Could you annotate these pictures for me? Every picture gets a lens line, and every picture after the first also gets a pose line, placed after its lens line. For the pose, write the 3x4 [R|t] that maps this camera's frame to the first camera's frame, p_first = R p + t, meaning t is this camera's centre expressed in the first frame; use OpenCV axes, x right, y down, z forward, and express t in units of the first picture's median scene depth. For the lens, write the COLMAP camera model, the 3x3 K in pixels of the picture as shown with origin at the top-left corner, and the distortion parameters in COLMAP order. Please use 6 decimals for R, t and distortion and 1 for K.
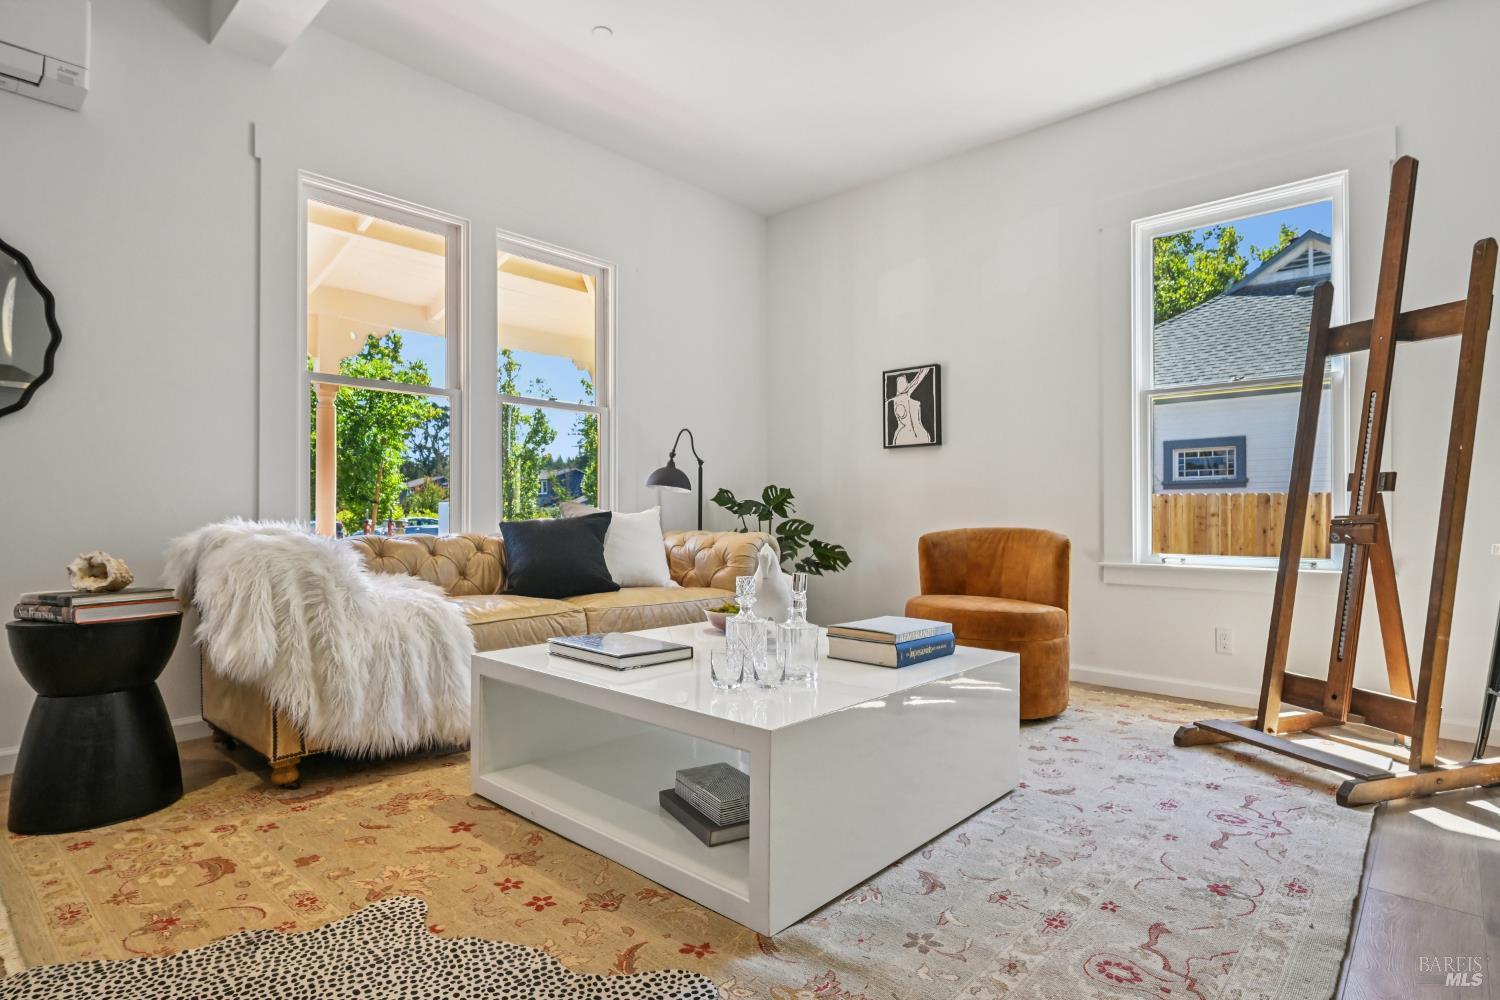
lens RADIAL K [[767.4, 0, 749.7], [0, 767.4, 511.6], [0, 0, 1]] dist [-0.000626, -0.000653]
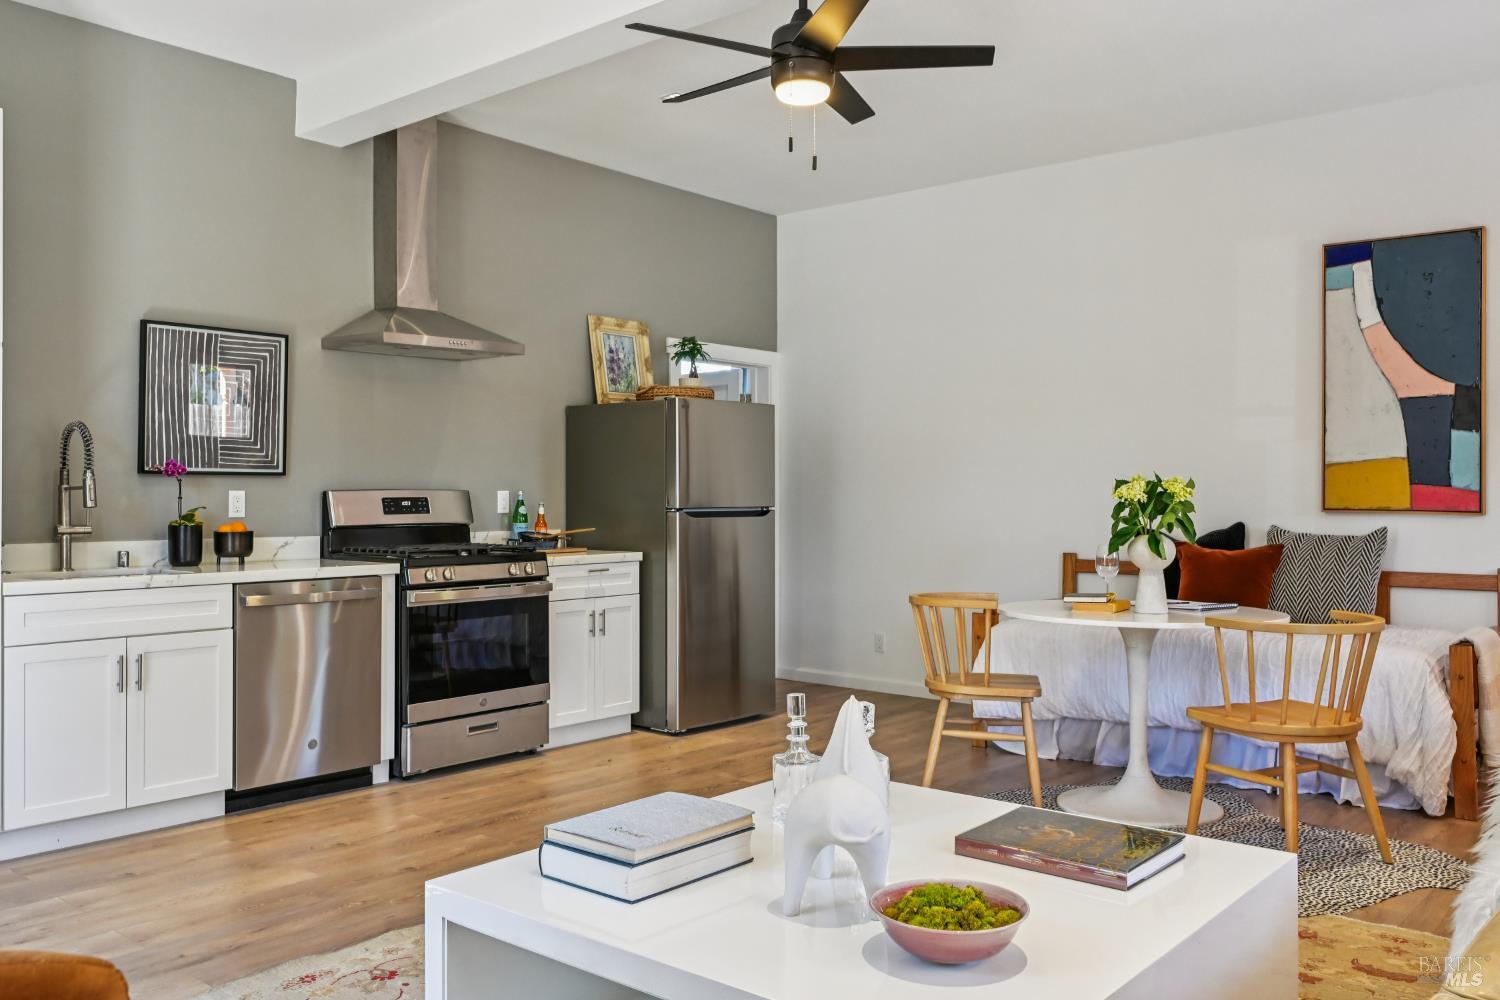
lens RADIAL K [[1216.8, 0, 766.5], [0, 1216.8, 488.2], [0, 0, 1]] dist [0.013185, -0.027773]
pose [[-0.999000, -0.004755, -0.044451, 0.093190], [-0.004487, 0.999971, -0.006118, -0.080198], [0.044478, -0.005913, -0.998993, 1.381652]]
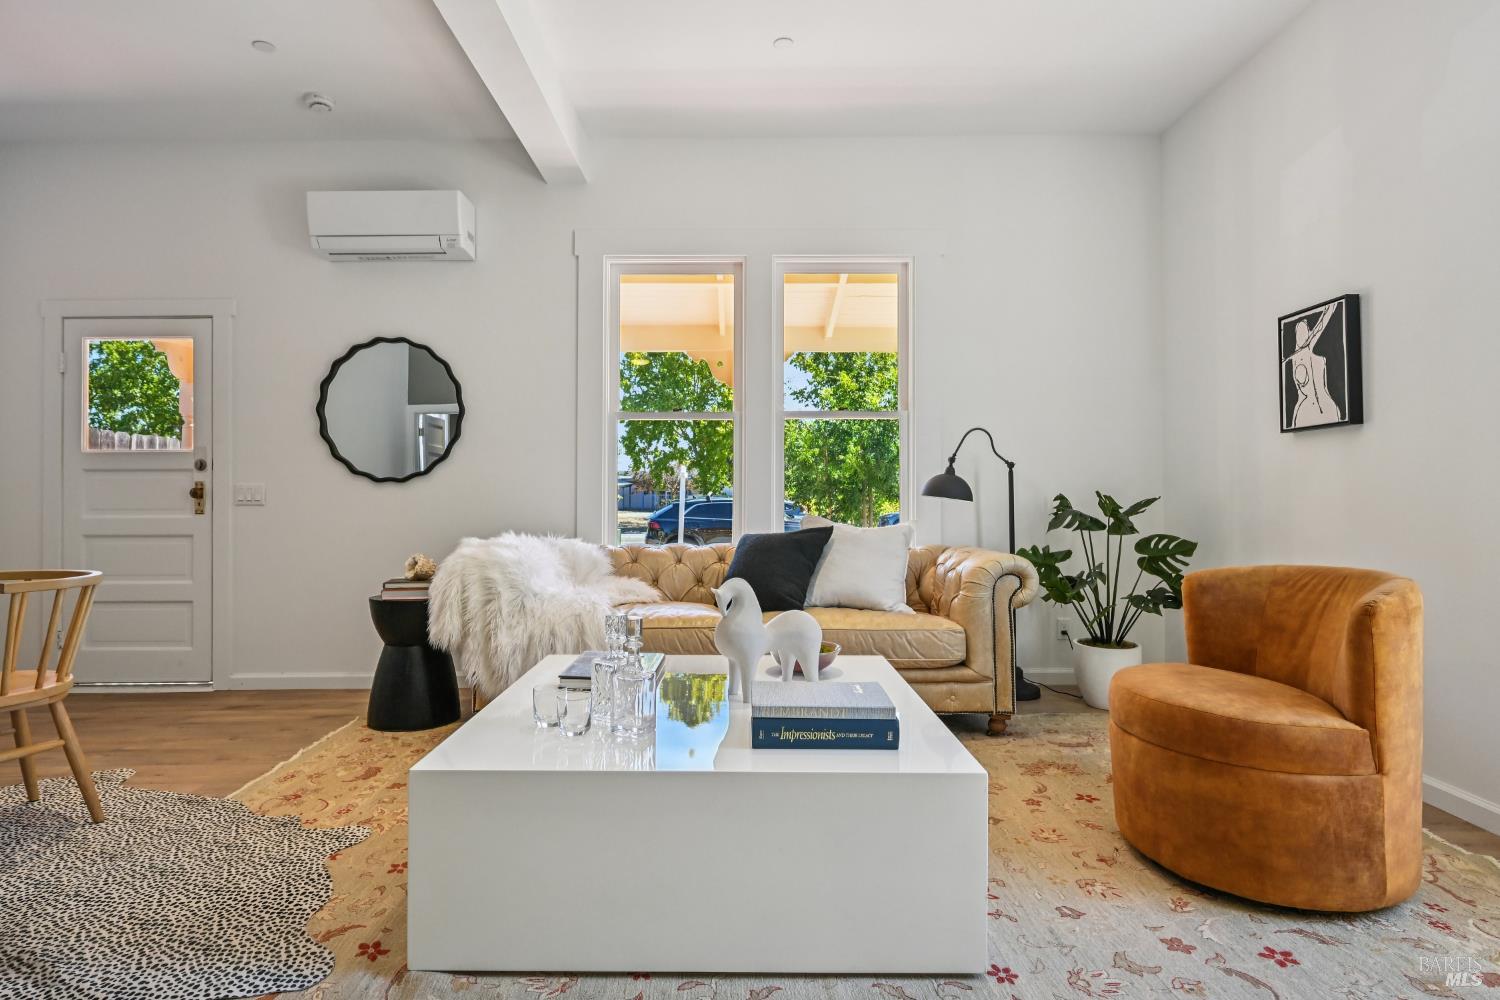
lens RADIAL K [[767.4, 0, 745.5], [0, 767.4, 510.6], [0, 0, 1]] dist [-0.000626, -0.000653]
pose [[0.678332, 0.005449, -0.734736, 0.486893], [0.002566, 0.999949, 0.009785, -0.031932], [0.734751, -0.008522, 0.678283, 0.289679]]
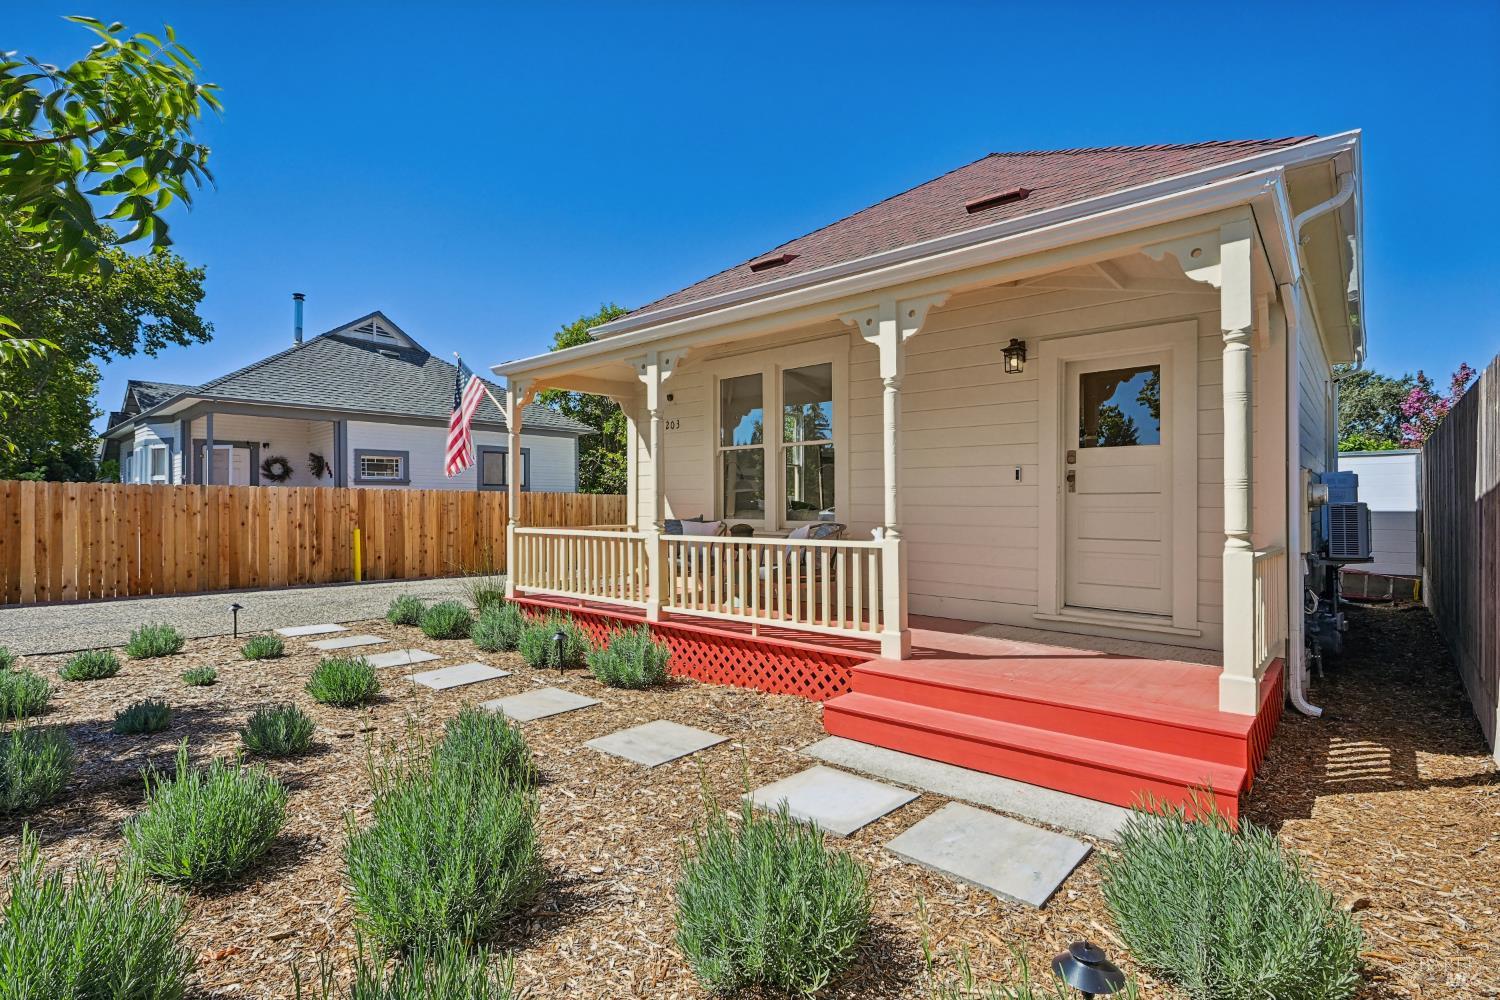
lens RADIAL K [[717.1, 0, 743.4], [0, 717.1, 500.4], [0, 0, 1]] dist [-0.002896, 0.002110]
pose [[-0.017152, 0.005583, 0.999837, -2.688841], [-0.001846, 0.999983, -0.005615, 0.013679], [-0.999851, -0.001942, -0.017142, 1.308190]]
